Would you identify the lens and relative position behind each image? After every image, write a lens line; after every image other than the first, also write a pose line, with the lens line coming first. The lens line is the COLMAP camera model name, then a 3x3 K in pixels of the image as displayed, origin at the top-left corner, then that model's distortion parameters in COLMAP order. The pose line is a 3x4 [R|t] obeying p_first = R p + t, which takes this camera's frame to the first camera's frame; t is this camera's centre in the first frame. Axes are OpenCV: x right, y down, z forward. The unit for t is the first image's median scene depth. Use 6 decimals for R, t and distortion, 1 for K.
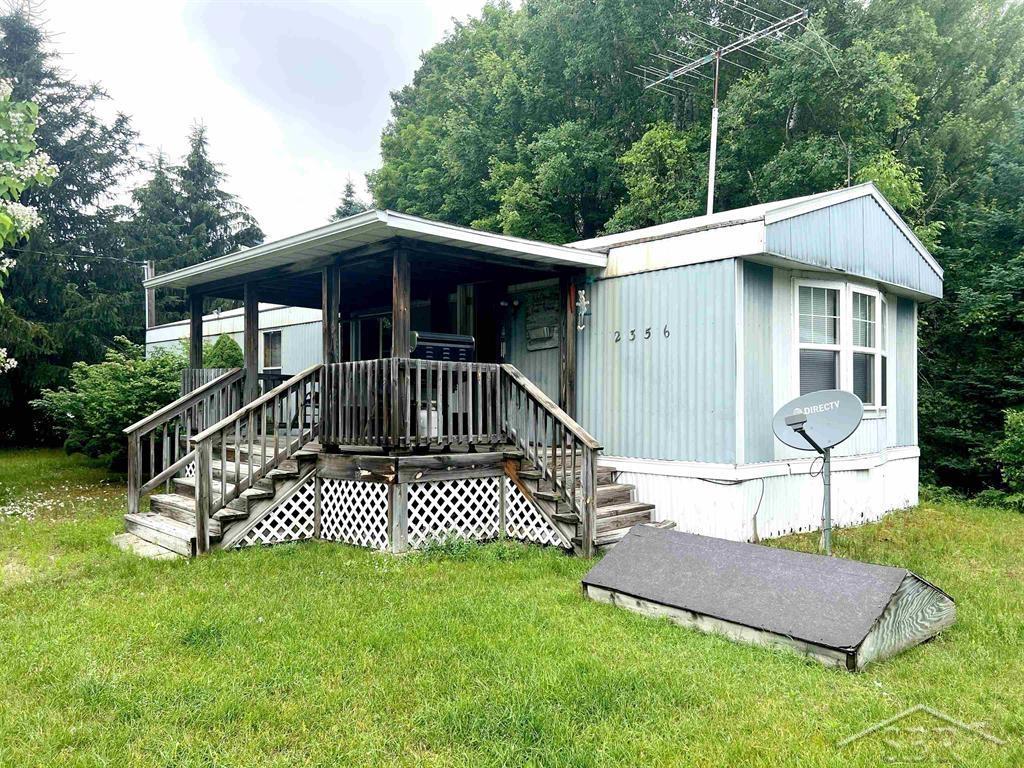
lens RADIAL K [[750.4, 0, 511.9], [0, 750.4, 387.2], [0, 0, 1]] dist [0.028266, -0.001332]
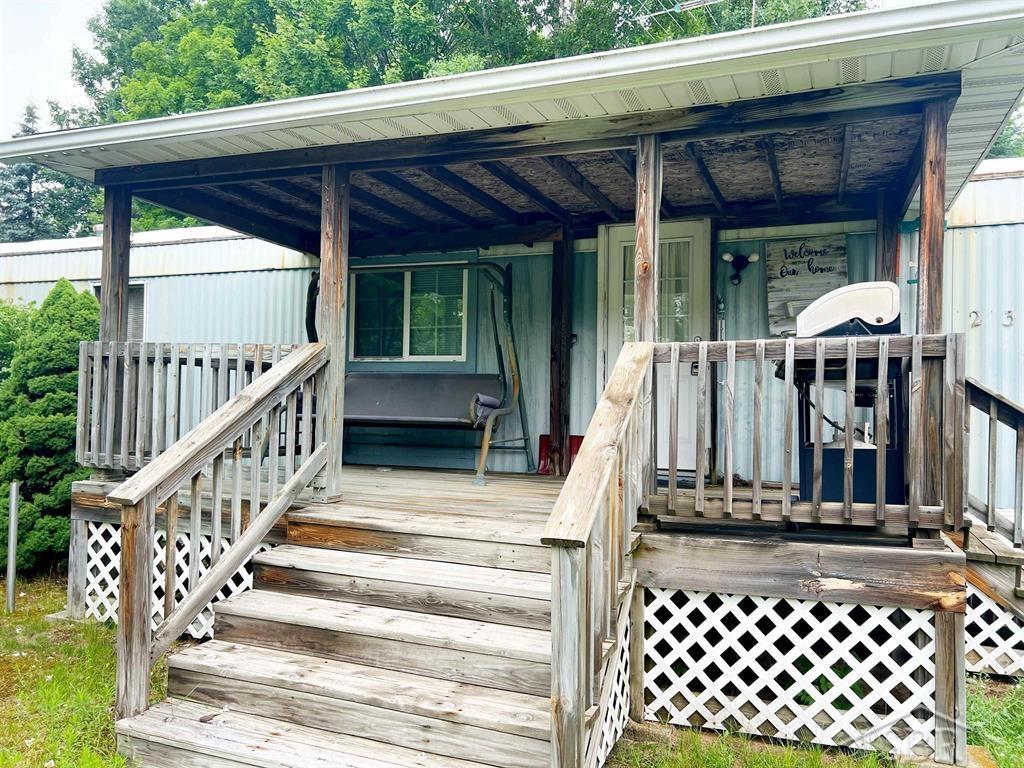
lens RADIAL K [[750.4, 0, 510.7], [0, 750.4, 383.8], [0, 0, 1]] dist [0.028266, -0.001332]
pose [[0.910702, 0.020117, 0.412574, -0.429671], [-0.021761, 0.999763, -0.000715, -0.002627], [-0.412491, -0.008327, 0.910924, 0.503509]]
